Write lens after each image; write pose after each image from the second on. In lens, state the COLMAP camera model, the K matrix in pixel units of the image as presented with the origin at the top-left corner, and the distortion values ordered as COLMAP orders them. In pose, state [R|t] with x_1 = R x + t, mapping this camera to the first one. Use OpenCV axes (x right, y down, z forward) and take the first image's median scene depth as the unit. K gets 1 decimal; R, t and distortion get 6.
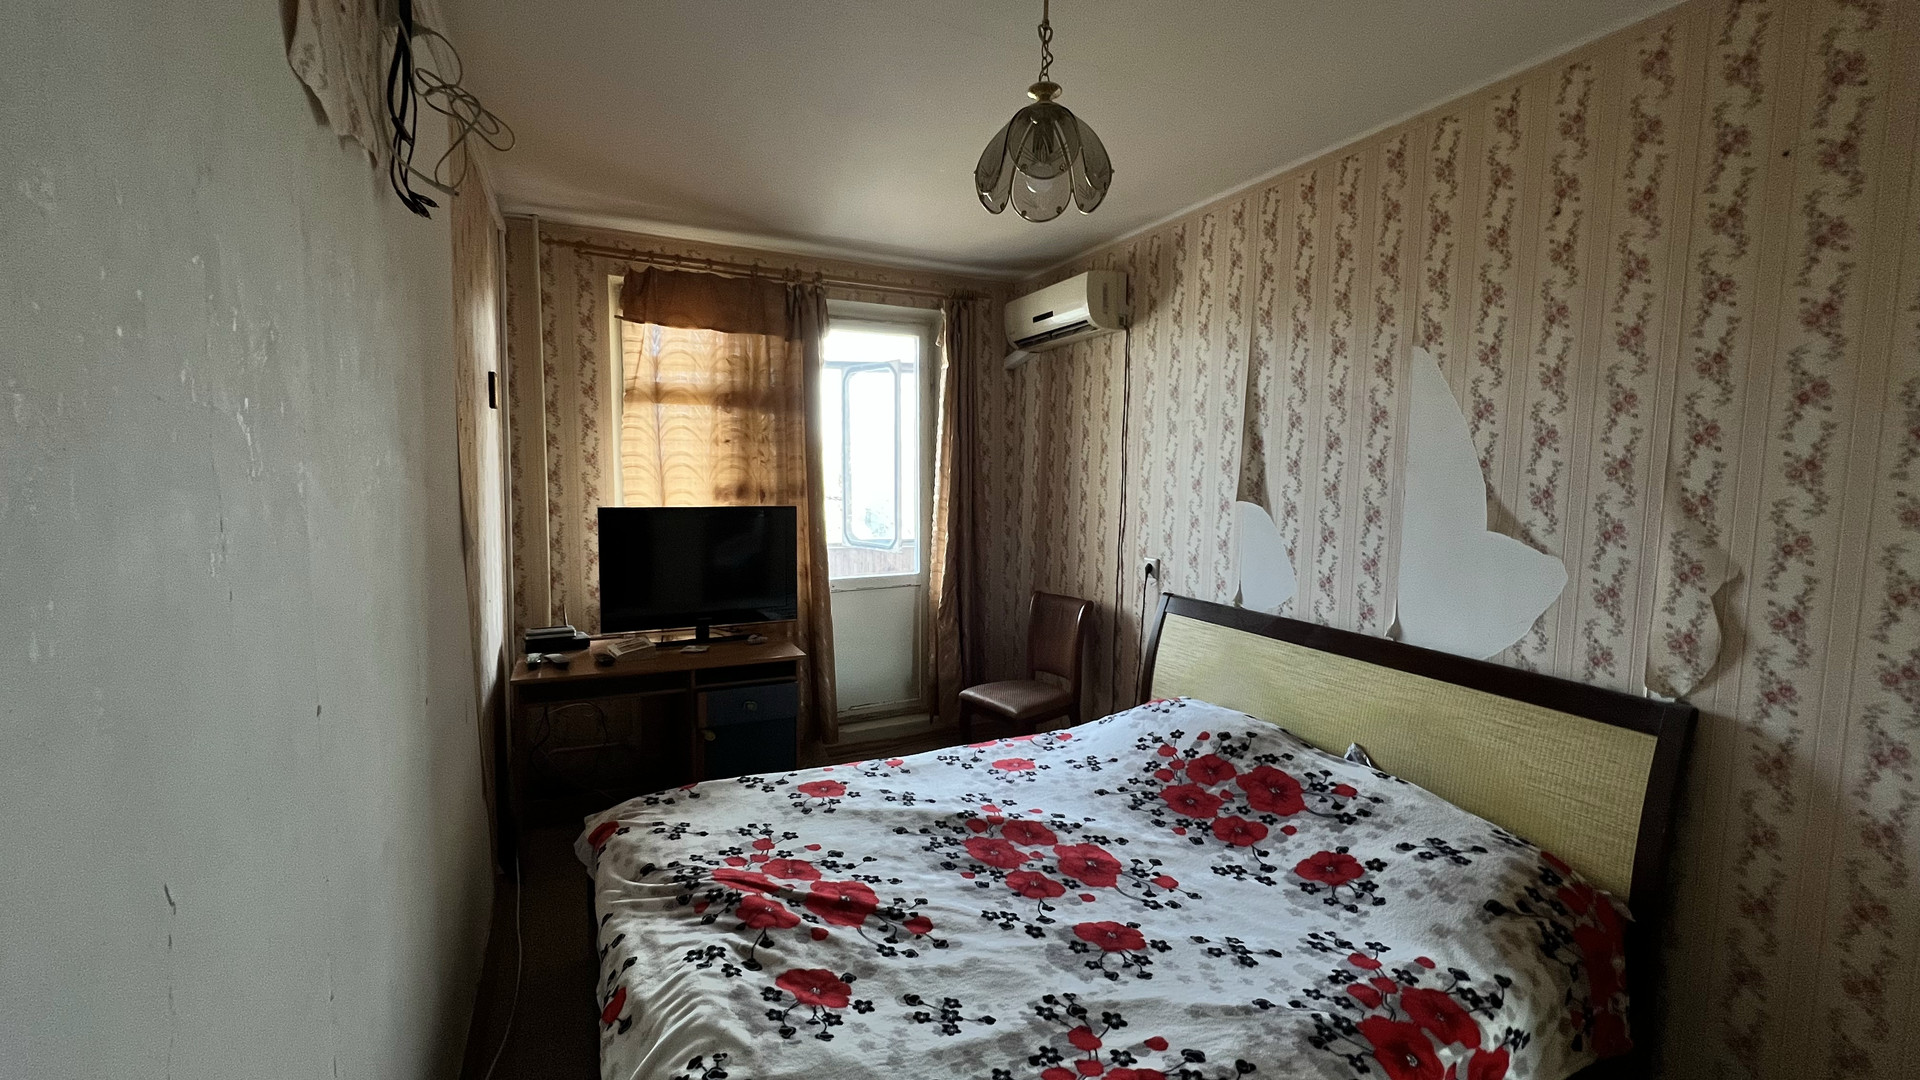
lens RADIAL K [[772.5, 0, 959.9], [0, 772.5, 540.5], [0, 0, 1]] dist [0.004191, 0.000757]
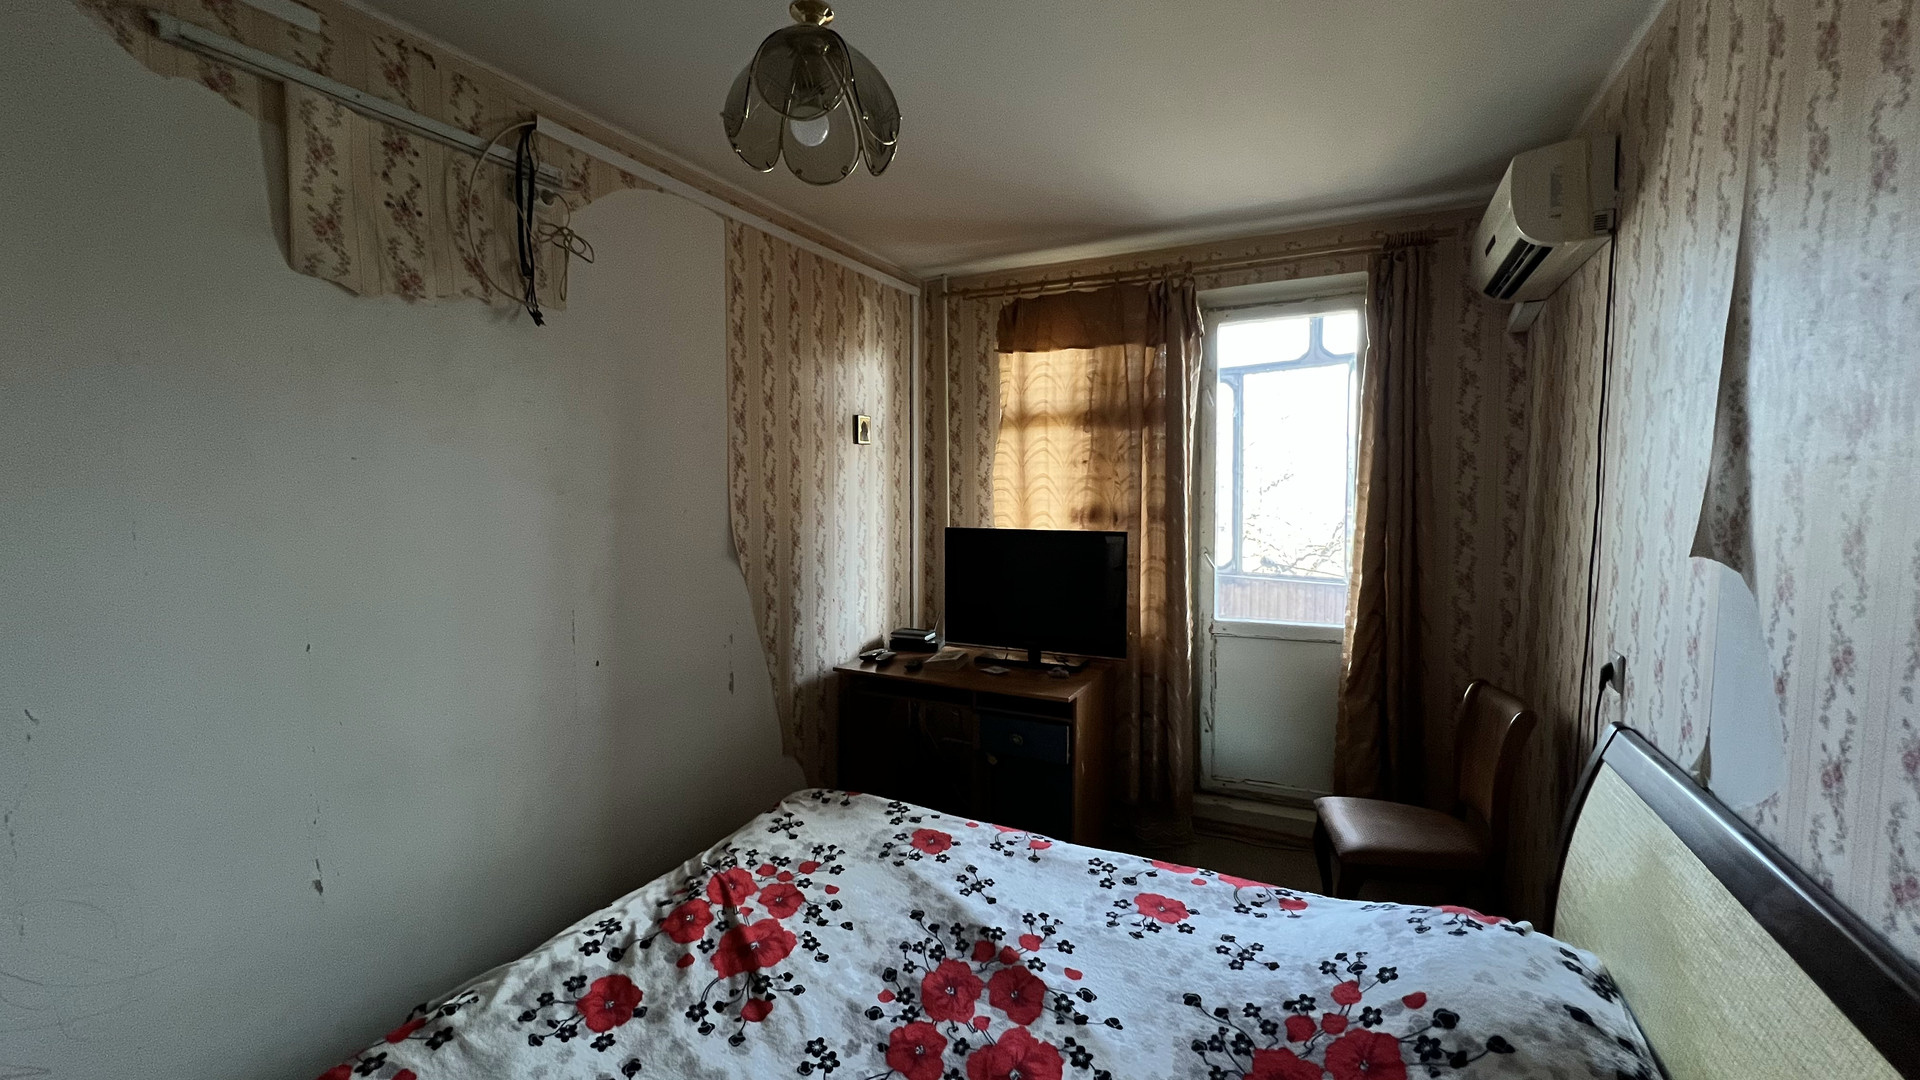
lens RADIAL K [[776.7, 0, 965.0], [0, 776.7, 541.2], [0, 0, 1]] dist [-0.001744, 0.000013]
pose [[0.610669, 0.044682, -0.790625, 0.535374], [-0.060632, 0.998114, 0.009577, -0.044157], [0.789562, 0.042089, 0.612226, 0.427834]]
